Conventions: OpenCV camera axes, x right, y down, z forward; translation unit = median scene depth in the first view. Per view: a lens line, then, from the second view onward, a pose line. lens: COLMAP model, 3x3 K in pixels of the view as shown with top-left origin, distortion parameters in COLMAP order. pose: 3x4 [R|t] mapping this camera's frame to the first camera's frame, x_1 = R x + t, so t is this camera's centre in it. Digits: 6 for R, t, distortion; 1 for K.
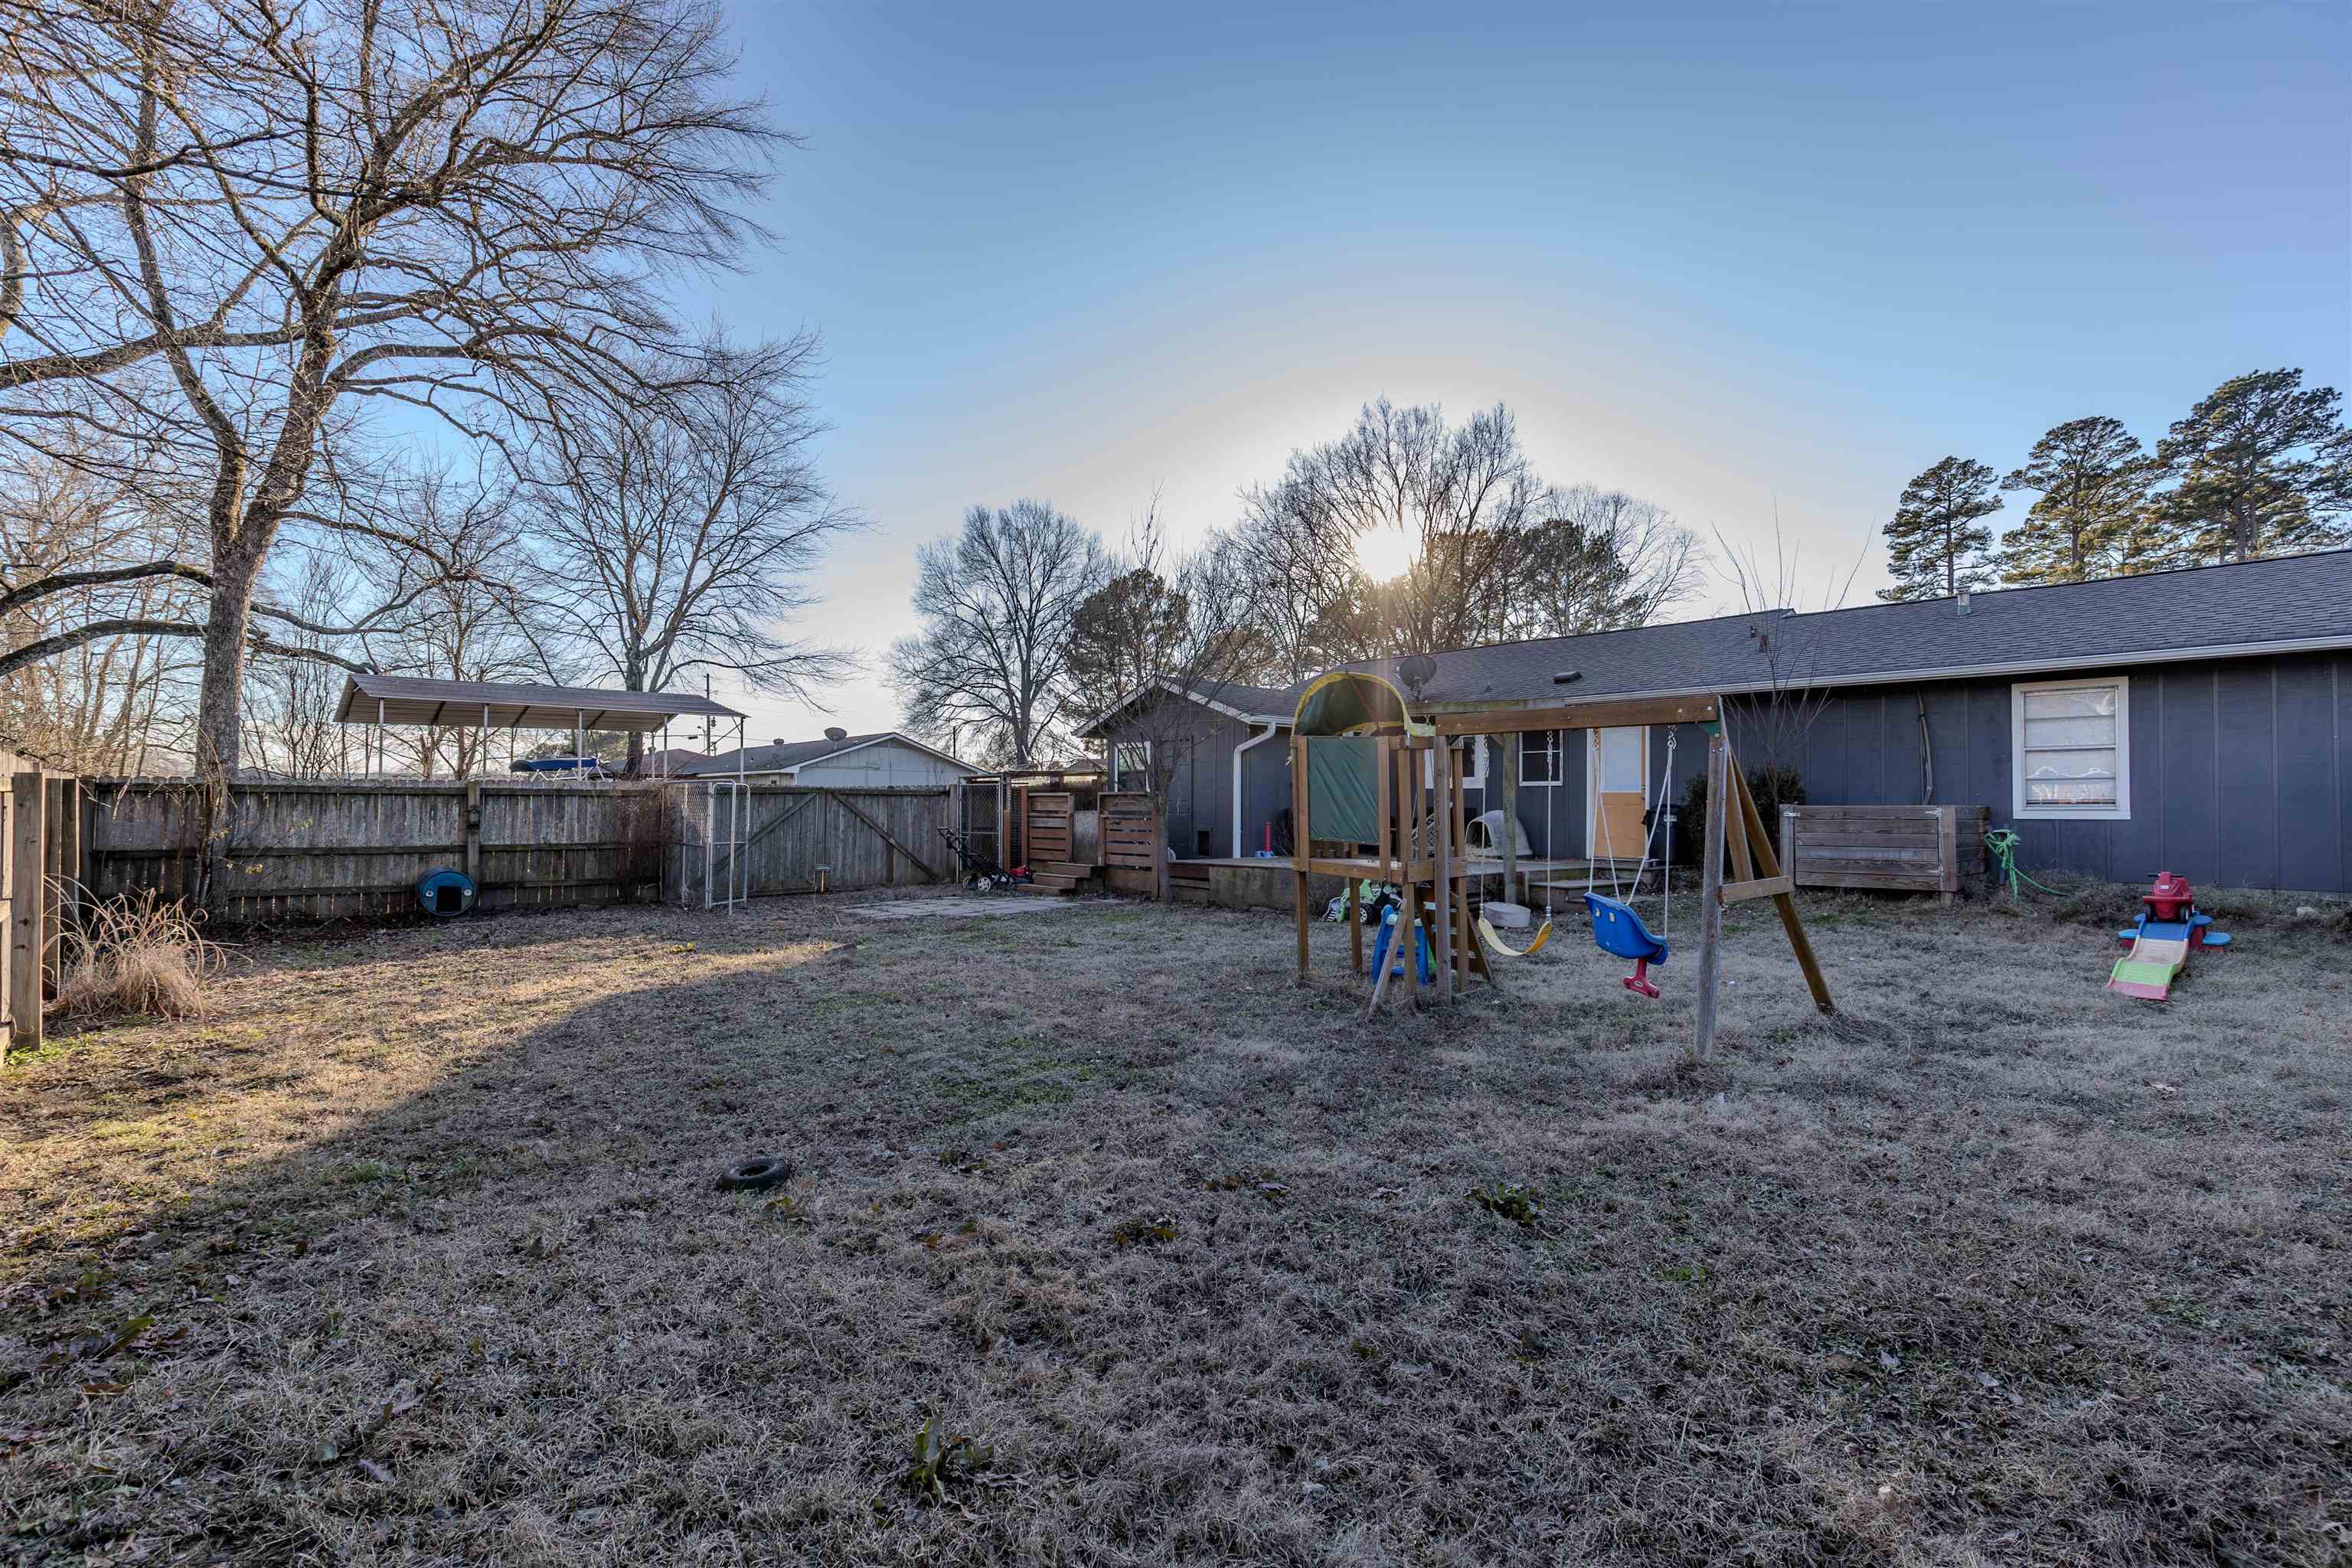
lens RADIAL K [[1055.7, 0, 1174.8], [0, 1055.7, 794.4], [0, 0, 1]] dist [0.004998, -0.001432]
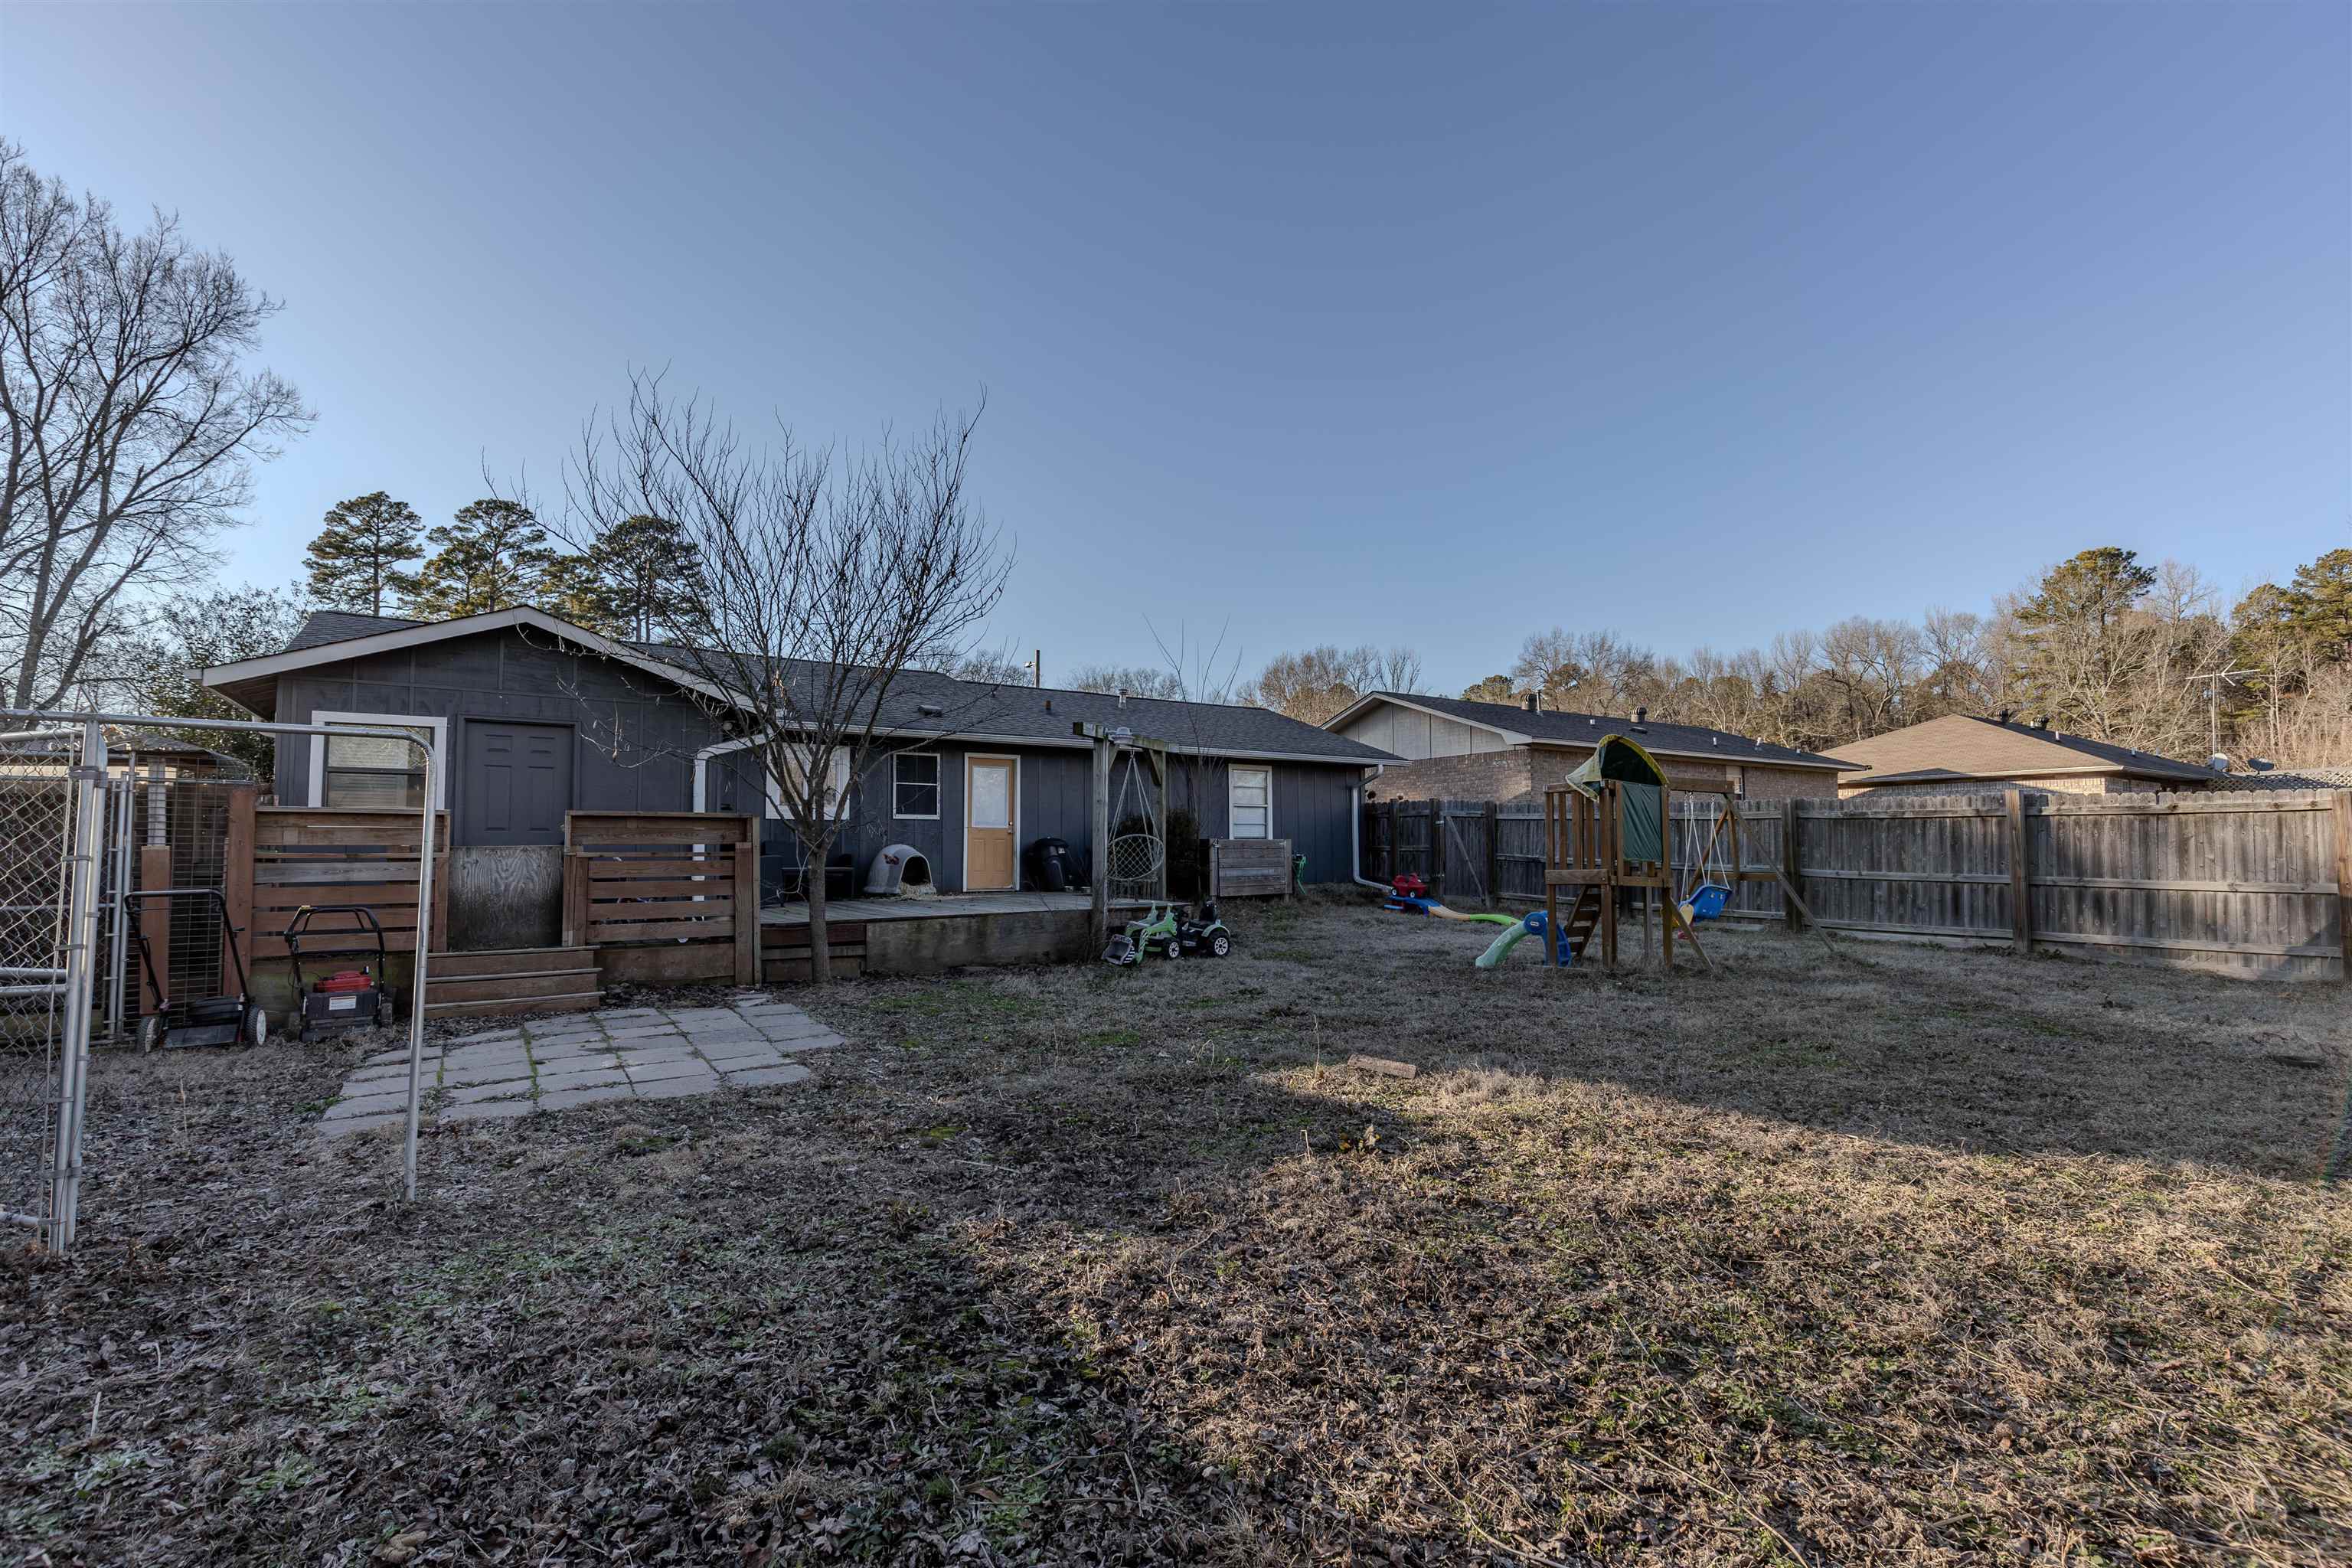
lens RADIAL K [[1055.7, 0, 1174.5], [0, 1055.7, 784.5], [0, 0, 1]] dist [0.004998, -0.001432]
pose [[0.144923, 0.059694, 0.987641, -0.122175], [-0.010283, 0.998215, -0.058824, 0.003261], [-0.989390, -0.001631, 0.145278, 0.131839]]
